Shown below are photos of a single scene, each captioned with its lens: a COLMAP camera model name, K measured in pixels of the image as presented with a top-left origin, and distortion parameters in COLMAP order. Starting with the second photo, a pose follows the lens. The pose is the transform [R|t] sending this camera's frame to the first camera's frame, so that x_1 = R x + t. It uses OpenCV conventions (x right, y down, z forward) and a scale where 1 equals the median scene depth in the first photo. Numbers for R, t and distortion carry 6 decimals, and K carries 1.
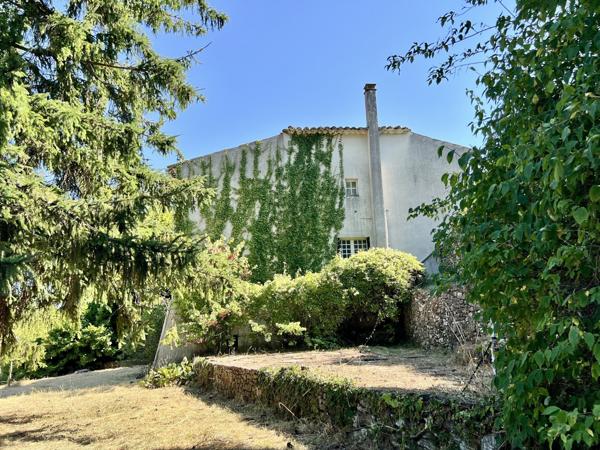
lens RADIAL K [[460.3, 0, 300.0], [0, 460.3, 224.7], [0, 0, 1]] dist [-0.038054, -0.002466]
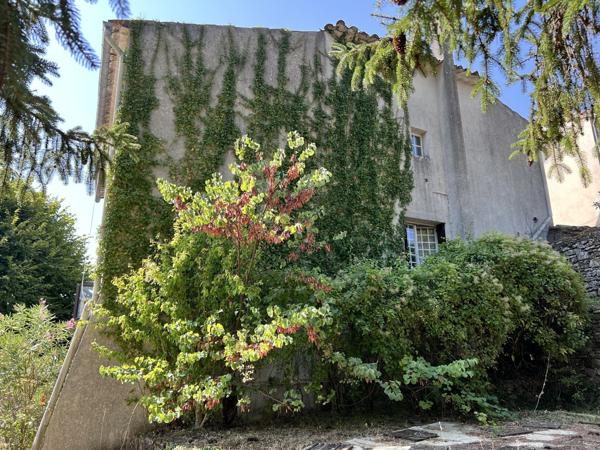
lens RADIAL K [[460.3, 0, 299.6], [0, 460.3, 225.8], [0, 0, 1]] dist [-0.038054, -0.002466]
pose [[0.921629, 0.134448, 0.364039, -0.251523], [-0.102430, 0.989080, -0.105971, 0.114305], [-0.374311, 0.060378, 0.925335, 0.498886]]
